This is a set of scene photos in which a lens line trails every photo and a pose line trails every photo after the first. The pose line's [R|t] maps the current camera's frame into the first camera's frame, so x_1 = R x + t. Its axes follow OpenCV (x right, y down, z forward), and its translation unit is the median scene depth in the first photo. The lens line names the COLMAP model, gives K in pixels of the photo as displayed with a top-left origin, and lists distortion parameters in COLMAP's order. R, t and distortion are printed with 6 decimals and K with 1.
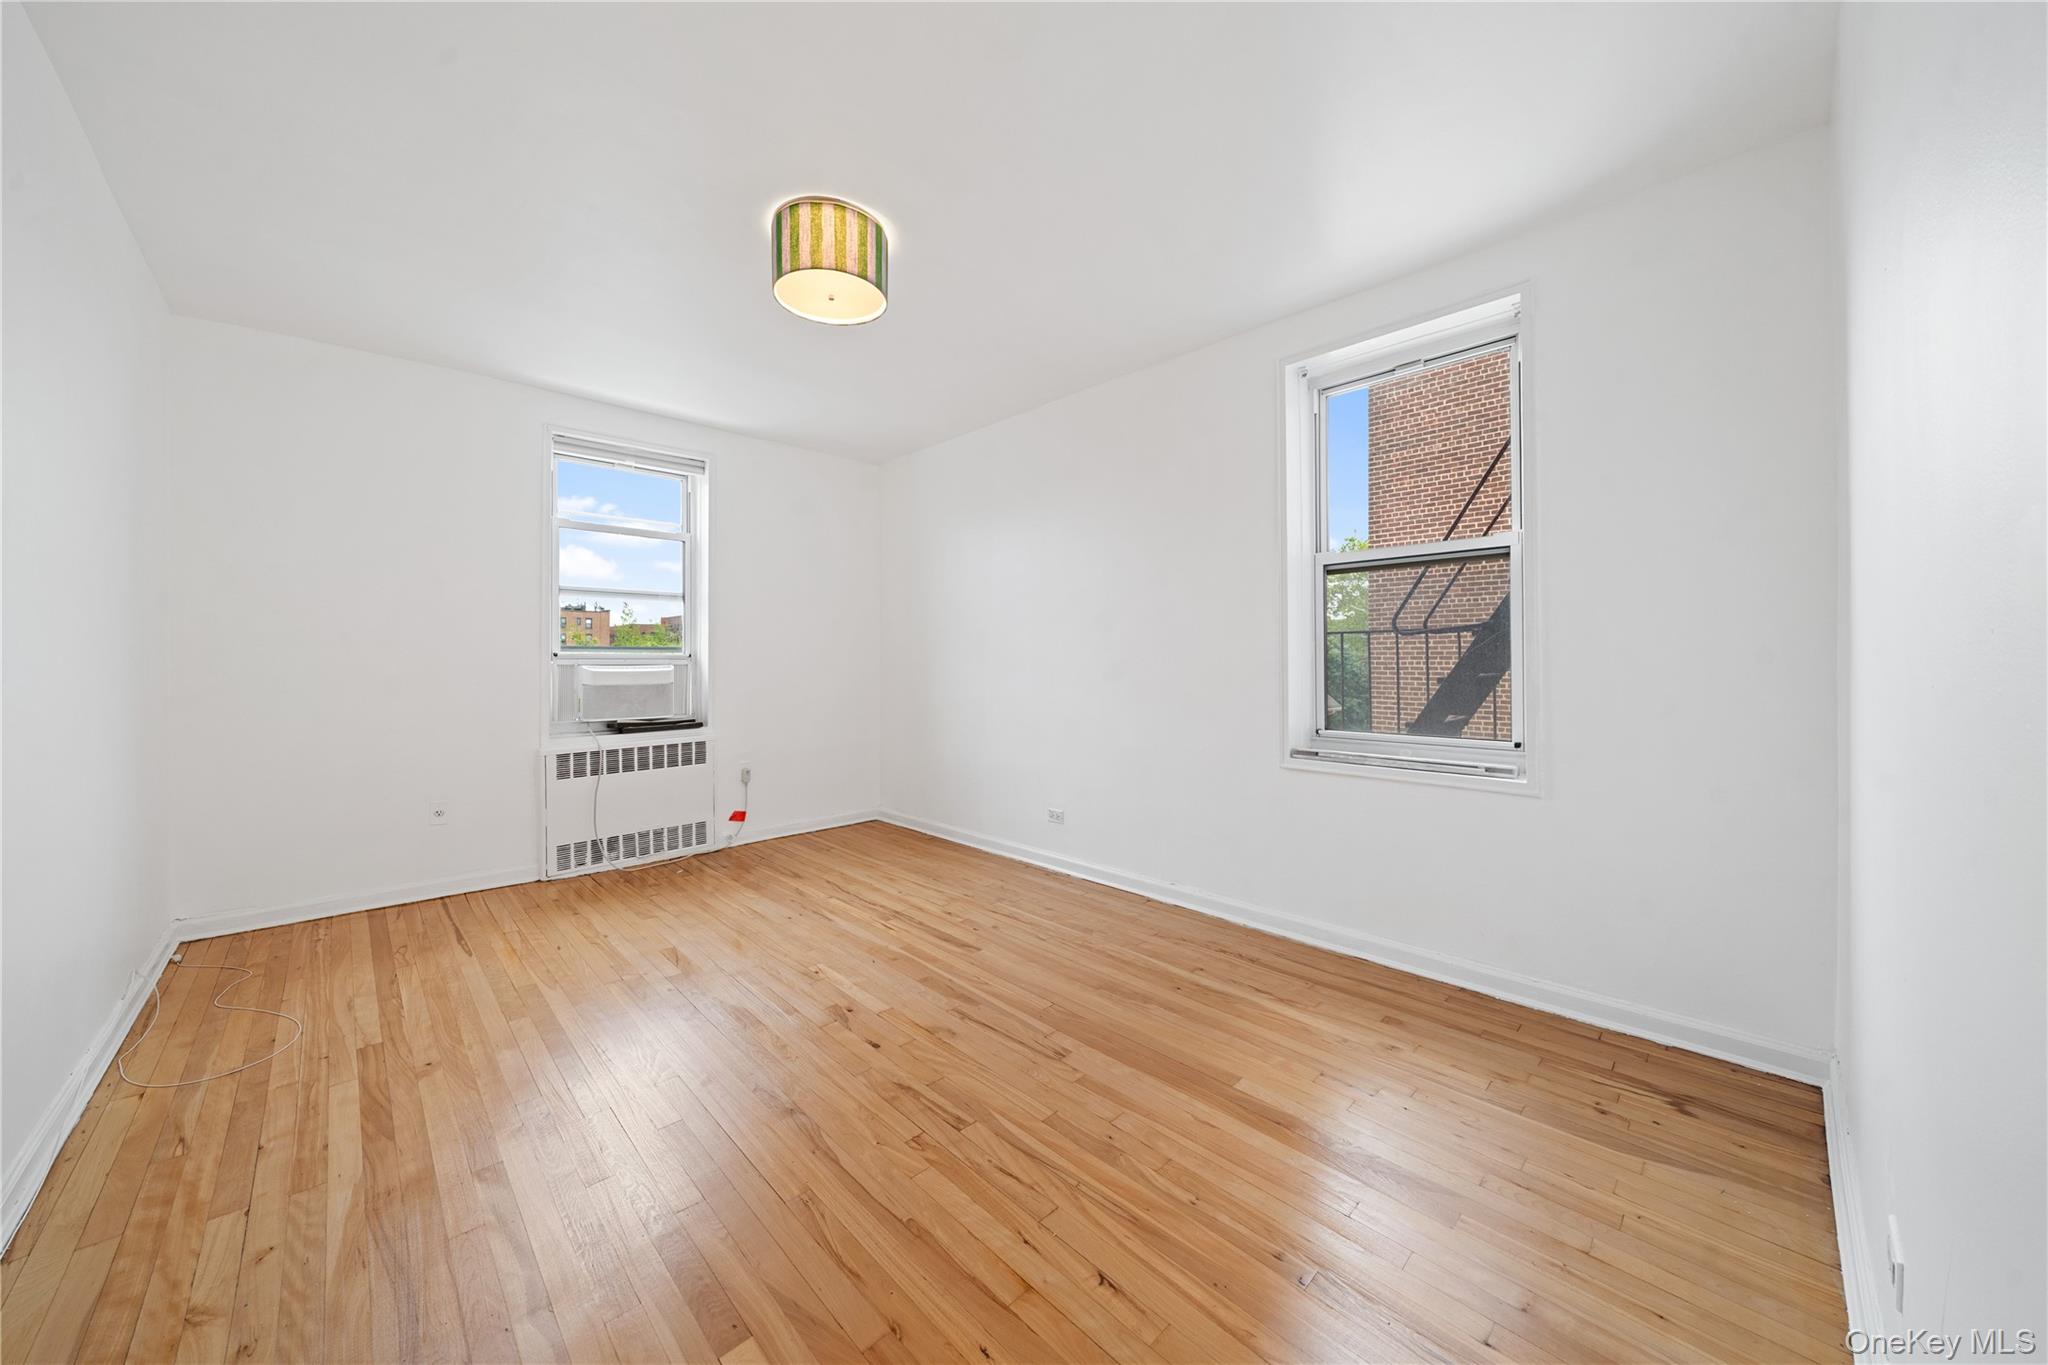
lens RADIAL K [[709.7, 0, 1023.3], [0, 709.7, 692.6], [0, 0, 1]] dist [-0.000365, -0.000257]
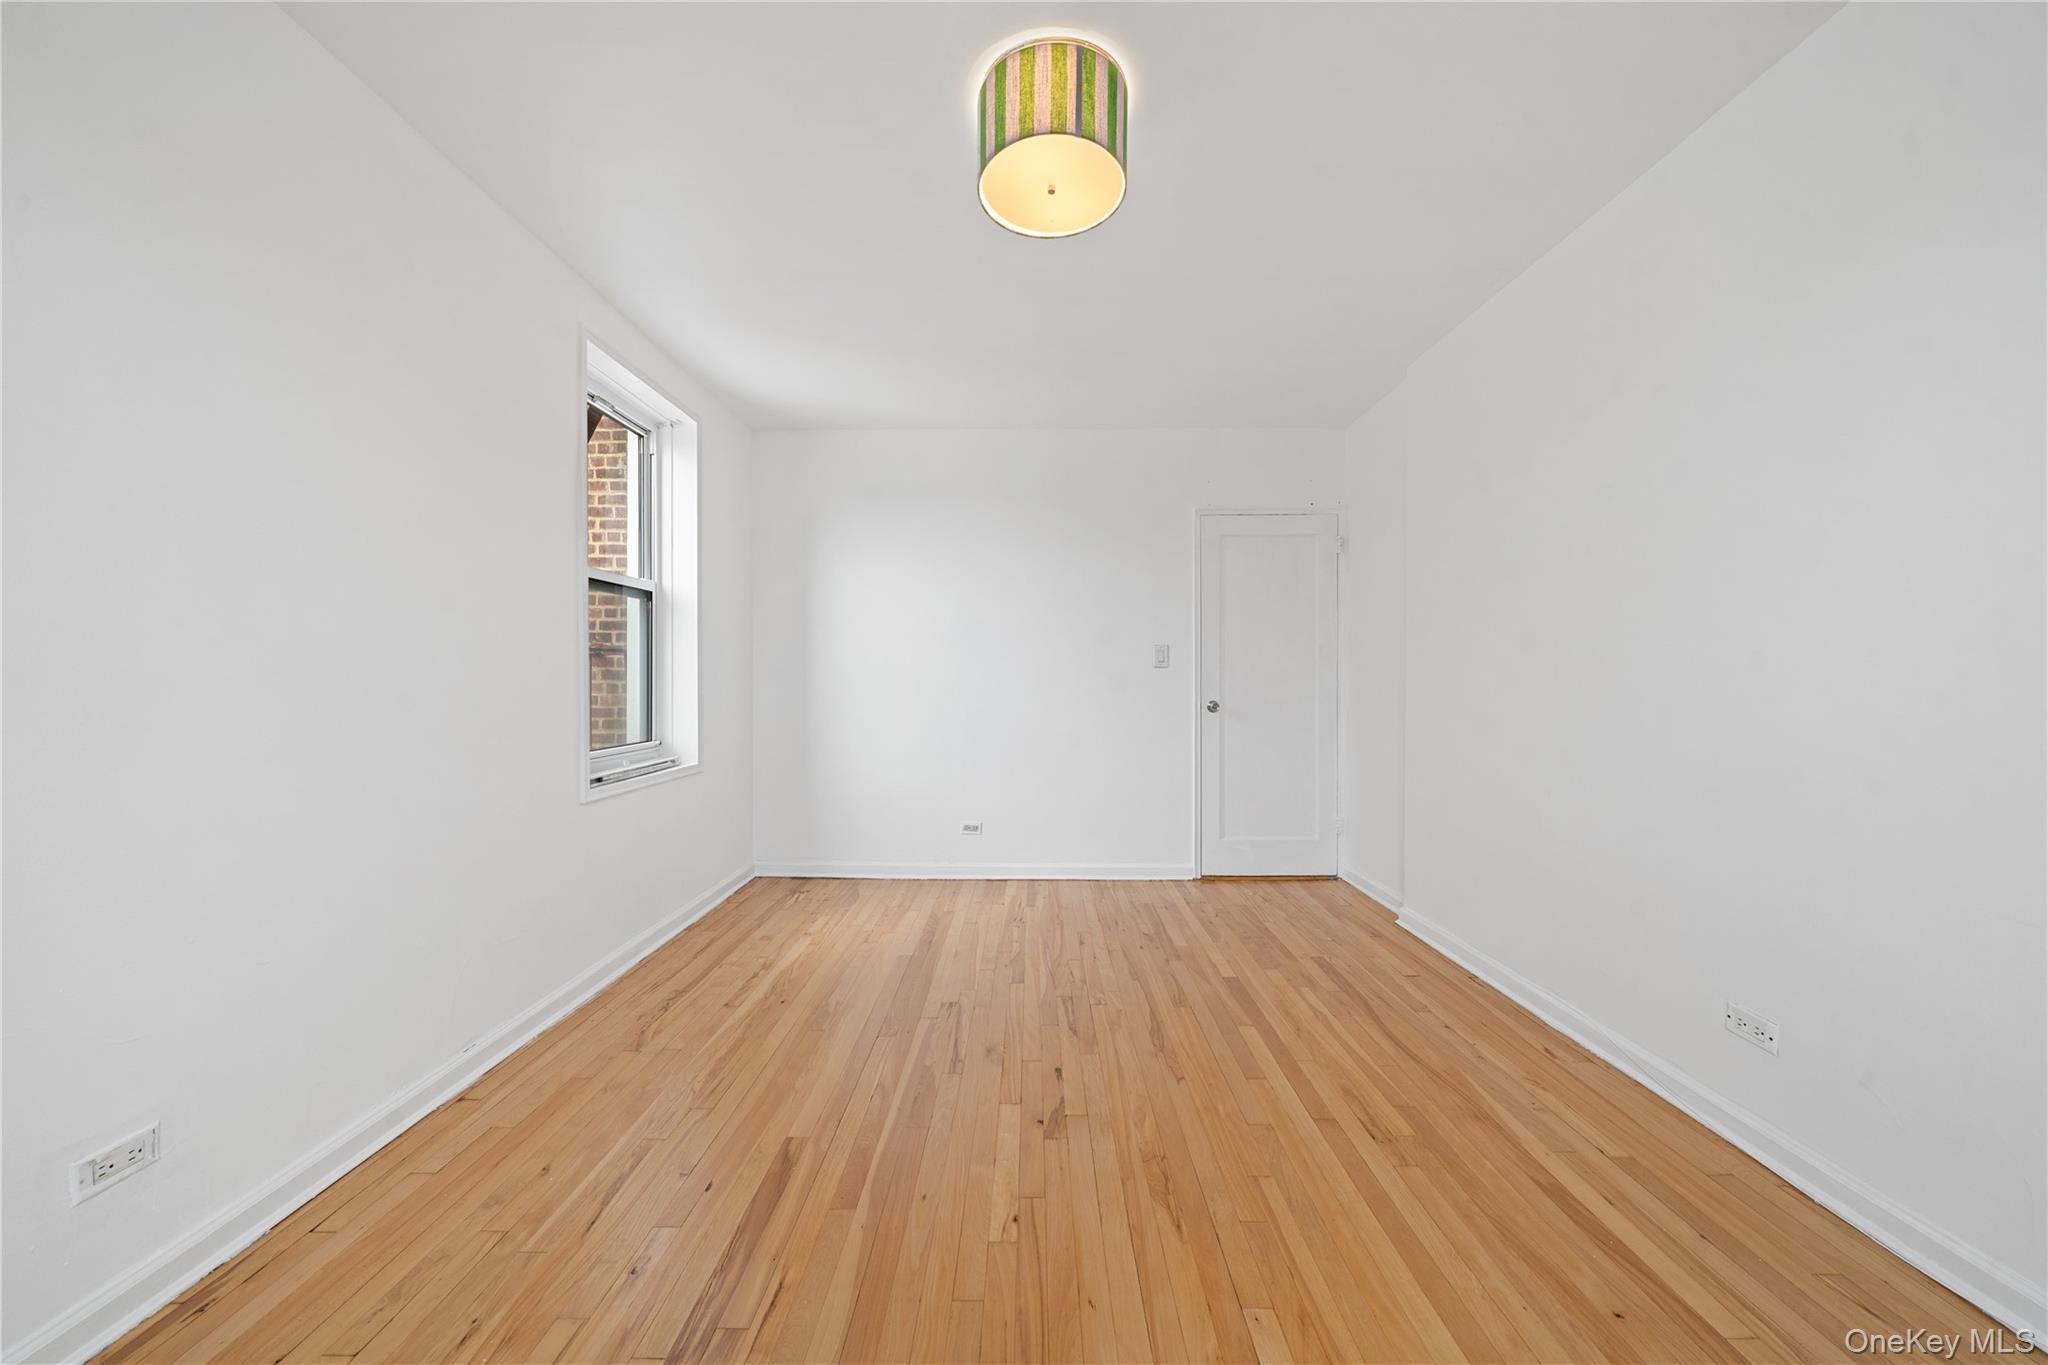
lens RADIAL K [[709.7, 0, 1023.3], [0, 709.7, 692.6], [0, 0, 1]] dist [-0.000365, -0.000257]
pose [[-0.709822, -0.010582, 0.704301, -0.765125], [0.032294, 0.998347, 0.047548, -0.063764], [-0.703640, 0.056495, -0.708307, 1.513671]]
